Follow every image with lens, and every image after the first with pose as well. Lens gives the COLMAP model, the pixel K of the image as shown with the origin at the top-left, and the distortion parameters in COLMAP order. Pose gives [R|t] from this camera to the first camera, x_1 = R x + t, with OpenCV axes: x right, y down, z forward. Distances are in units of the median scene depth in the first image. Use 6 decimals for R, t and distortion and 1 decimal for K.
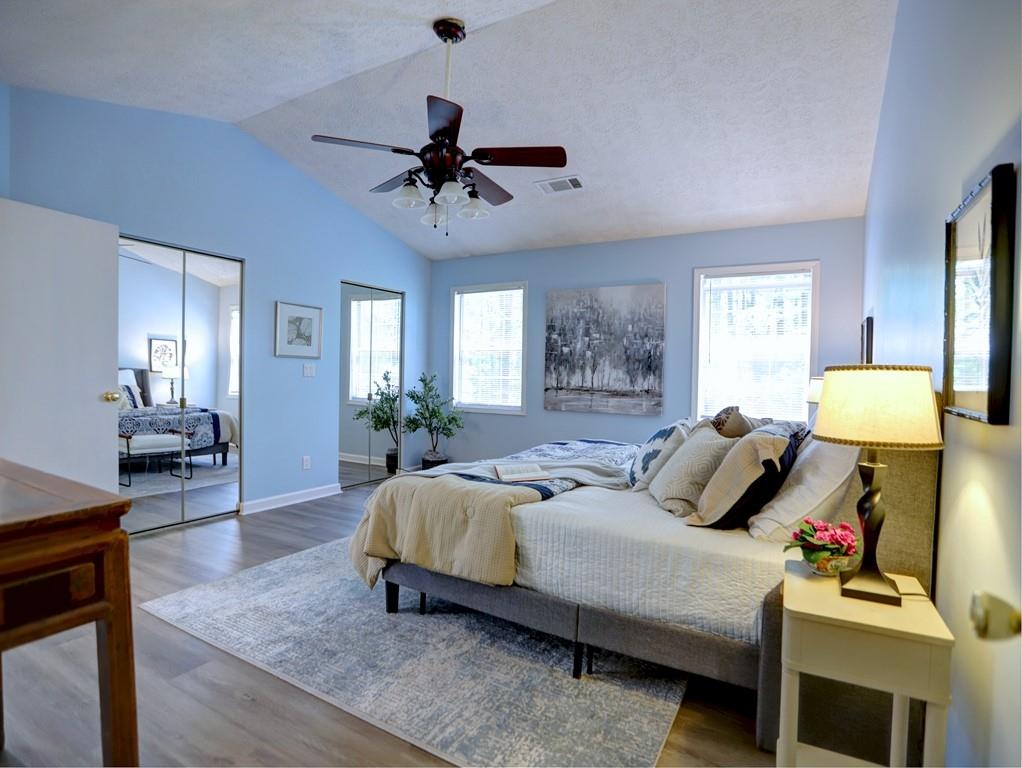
lens RADIAL K [[528.3, 0, 514.8], [0, 528.3, 380.8], [0, 0, 1]] dist [-0.050097, 0.020875]
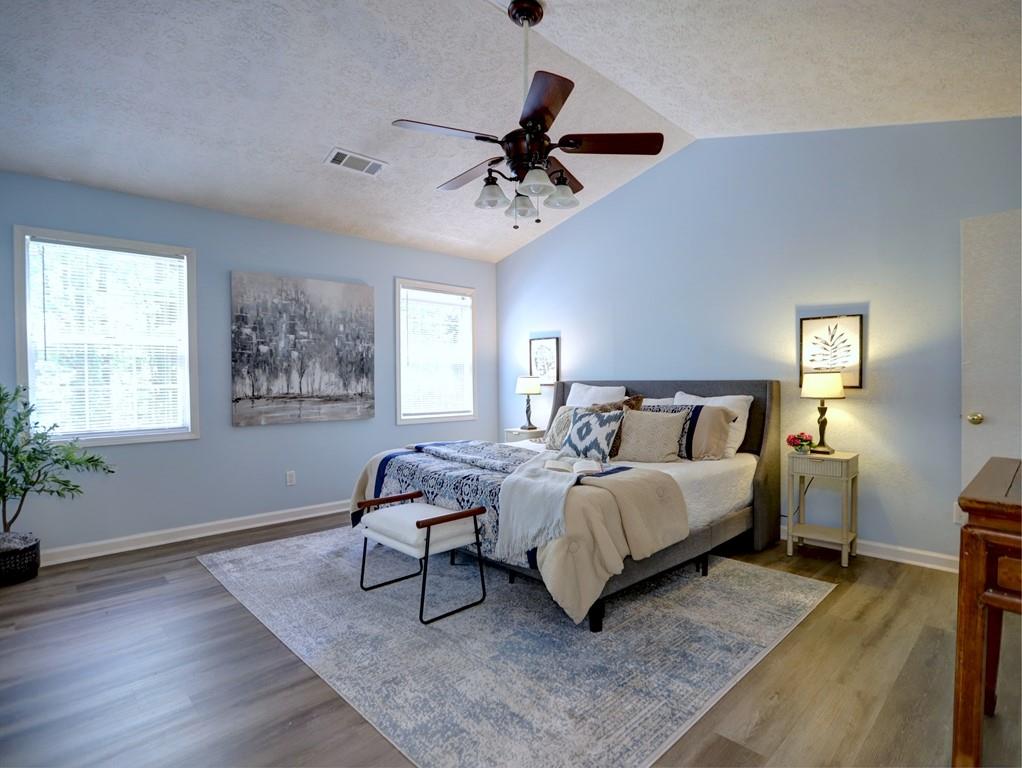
lens RADIAL K [[528.3, 0, 512.2], [0, 528.3, 384.0], [0, 0, 1]] dist [-0.050097, 0.020875]
pose [[0.282365, -0.031454, 0.958791, -0.584816], [0.027373, 0.999320, 0.024722, -0.015099], [-0.958916, 0.019264, 0.283034, 0.435495]]
